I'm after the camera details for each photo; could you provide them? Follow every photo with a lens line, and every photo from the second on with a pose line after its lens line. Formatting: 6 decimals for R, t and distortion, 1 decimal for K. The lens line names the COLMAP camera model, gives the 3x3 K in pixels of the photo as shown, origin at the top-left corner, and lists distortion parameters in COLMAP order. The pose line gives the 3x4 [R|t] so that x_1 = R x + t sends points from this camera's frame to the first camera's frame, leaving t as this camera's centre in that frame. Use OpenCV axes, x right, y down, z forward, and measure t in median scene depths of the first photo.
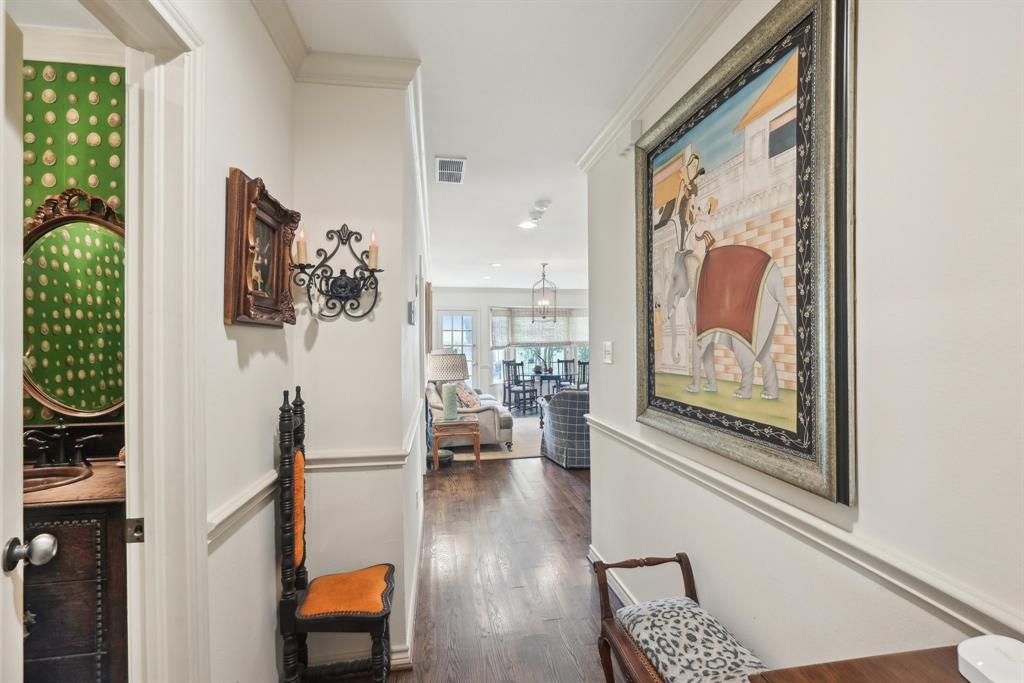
lens RADIAL K [[435.3, 0, 512.0], [0, 435.3, 341.5], [0, 0, 1]] dist [0.000003, -0.000002]
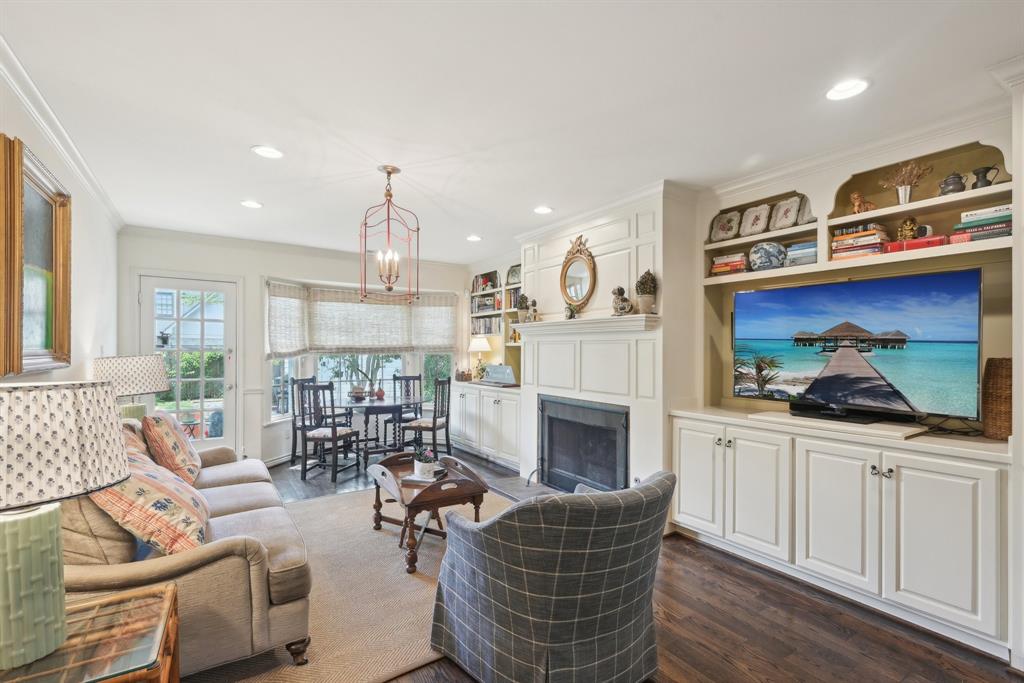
lens RADIAL K [[480.4, 0, 511.0], [0, 480.4, 353.2], [0, 0, 1]] dist [0.028146, 0.000100]
pose [[0.922411, 0.006421, 0.386156, -0.001127], [-0.010229, 0.999917, 0.007808, 0.004020], [-0.386074, -0.011153, 0.922400, 0.344837]]
